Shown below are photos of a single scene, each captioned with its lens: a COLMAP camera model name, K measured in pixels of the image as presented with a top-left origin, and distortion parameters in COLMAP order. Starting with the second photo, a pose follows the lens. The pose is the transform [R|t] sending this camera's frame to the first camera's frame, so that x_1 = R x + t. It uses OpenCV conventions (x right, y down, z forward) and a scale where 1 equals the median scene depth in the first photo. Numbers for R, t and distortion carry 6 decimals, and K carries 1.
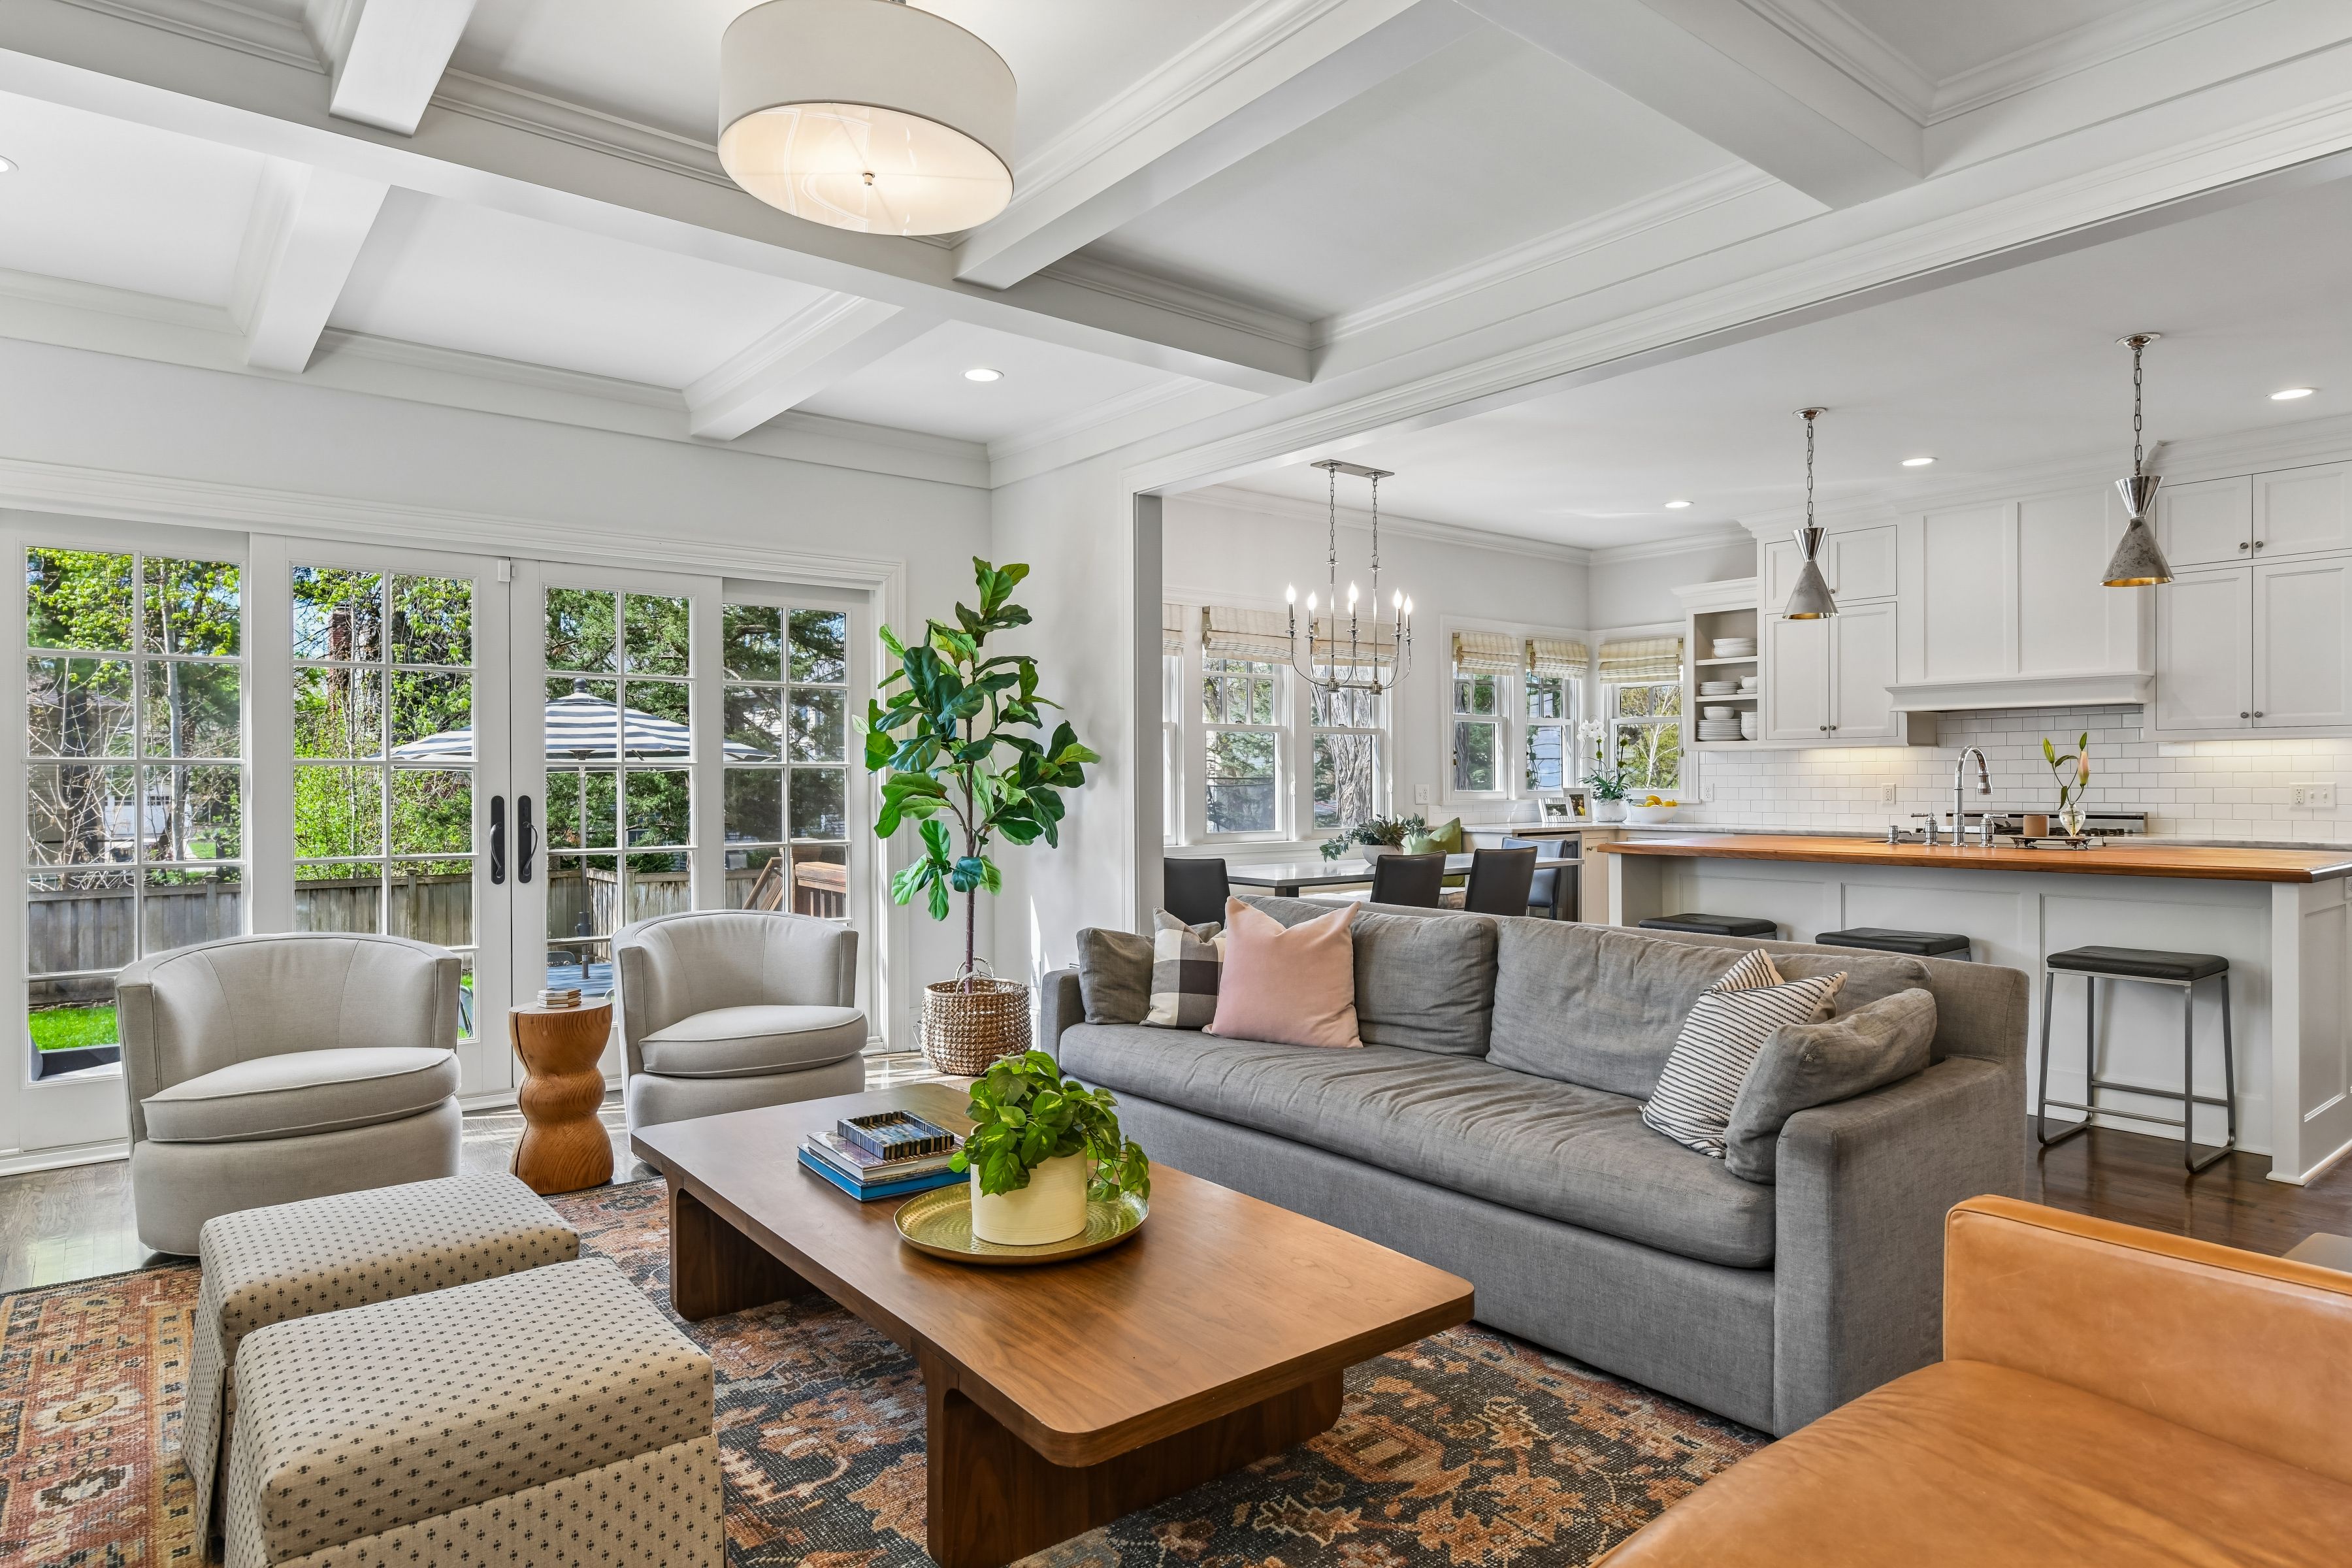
lens RADIAL K [[1335.2, 0, 1176.0], [0, 1335.2, 784.0], [0, 0, 1]] dist [-0.005832, 0.000178]
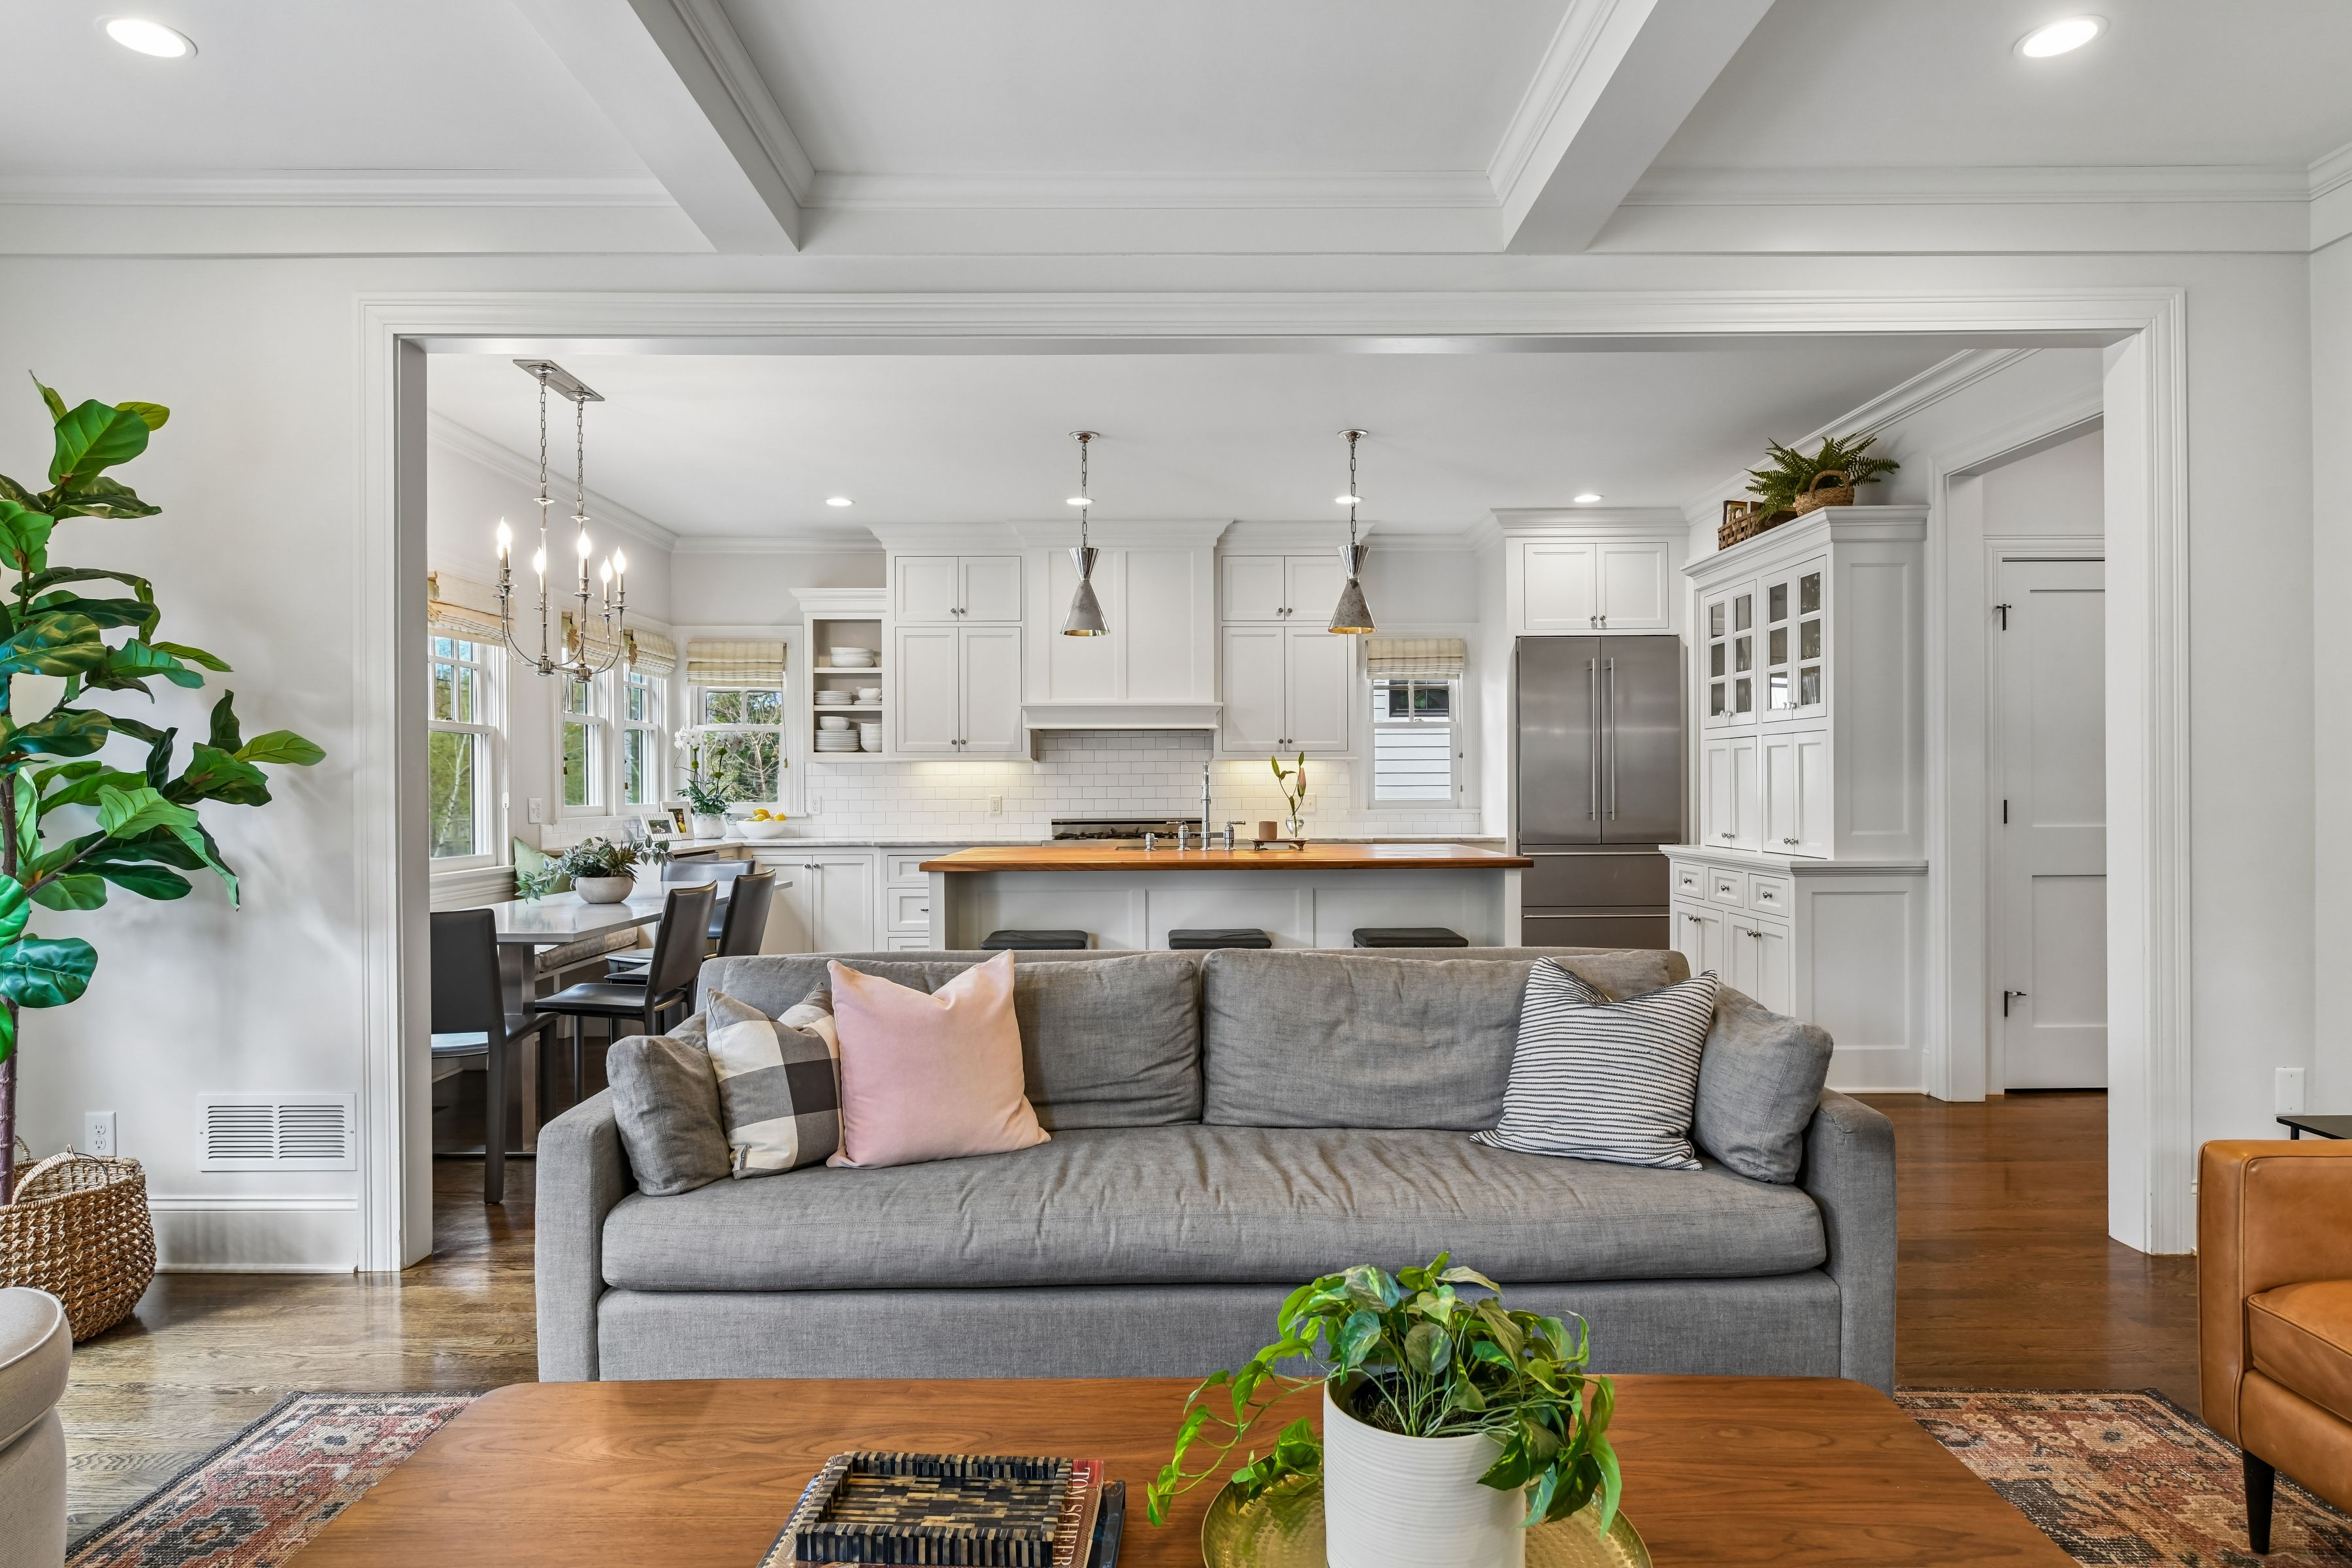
lens RADIAL K [[1298.3, 0, 1180.4], [0, 1298.3, 789.8], [0, 0, 1]] dist [-0.004201, -0.001655]
pose [[0.615948, 0.000144, 0.787787, -0.240062], [0.004323, 0.999984, -0.003563, -0.000451], [-0.787775, 0.005600, 0.615938, 0.285413]]
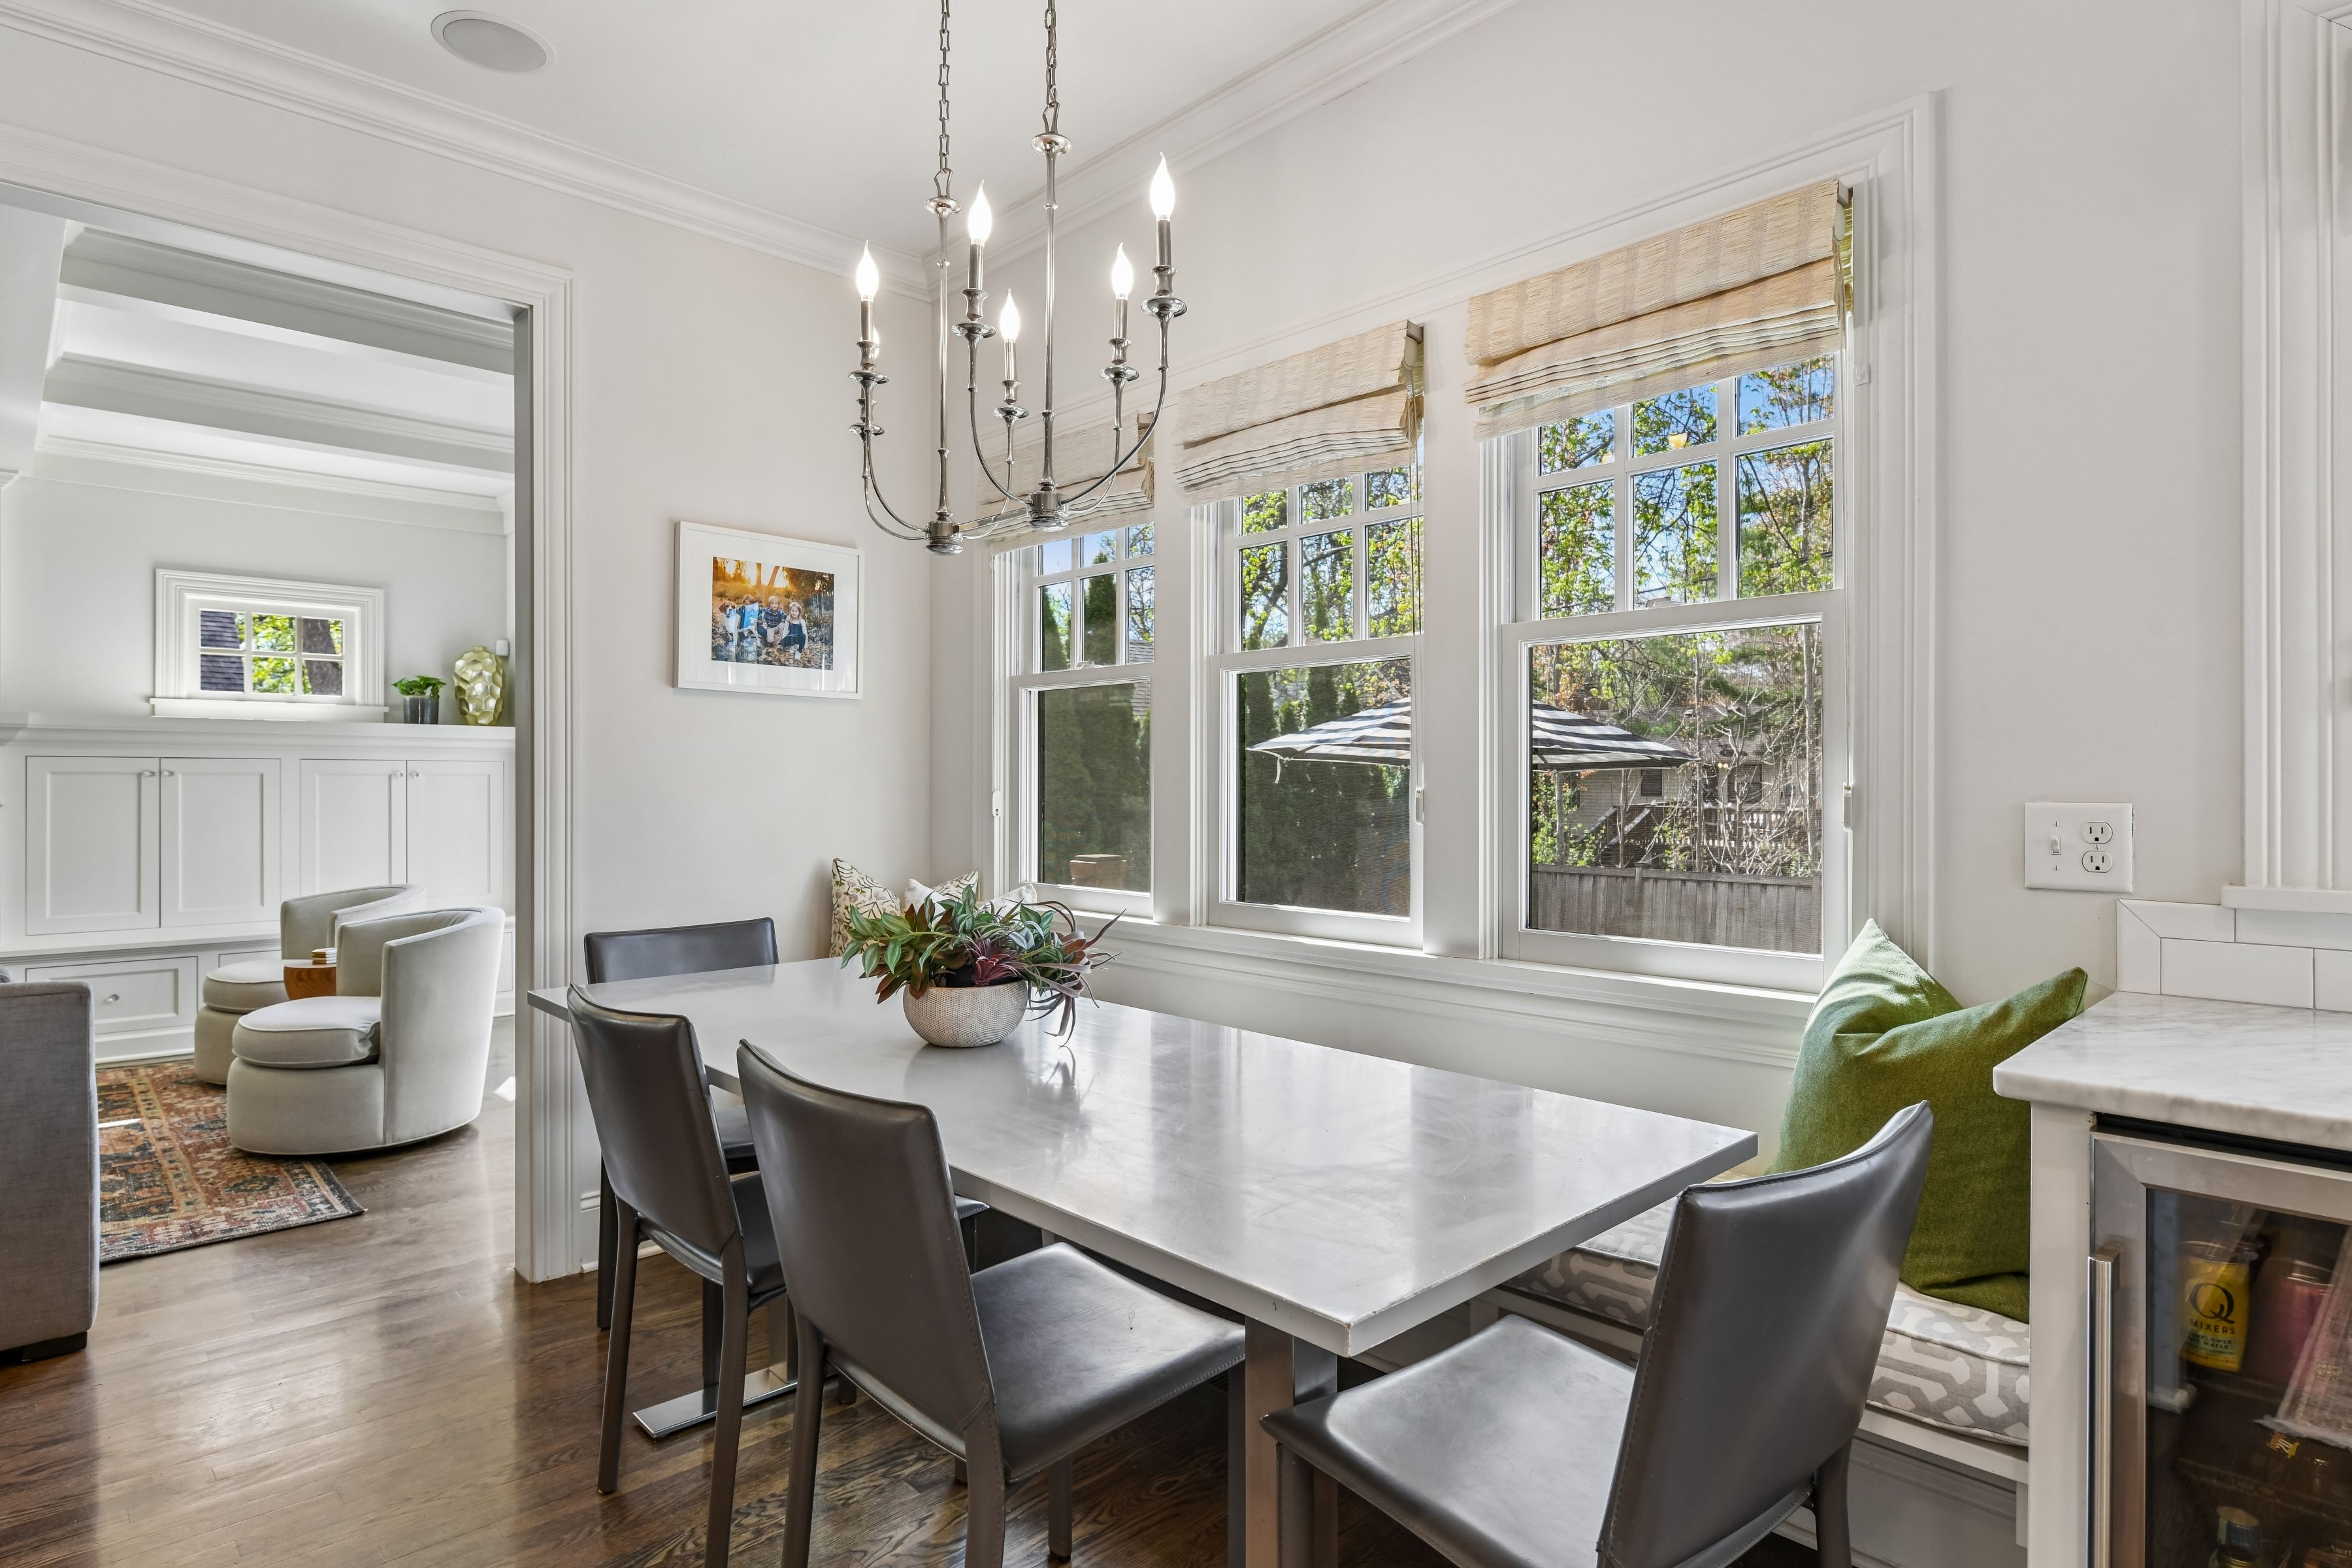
lens RADIAL K [[1239.2, 0, 1183.5], [0, 1239.2, 784.1], [0, 0, 1]] dist [-0.010644, 0.000503]
pose [[0.097123, 0.004561, -0.995262, 0.484665], [-0.002656, 0.999987, 0.004323, -0.004444], [0.995269, 0.002223, 0.097134, 1.065361]]
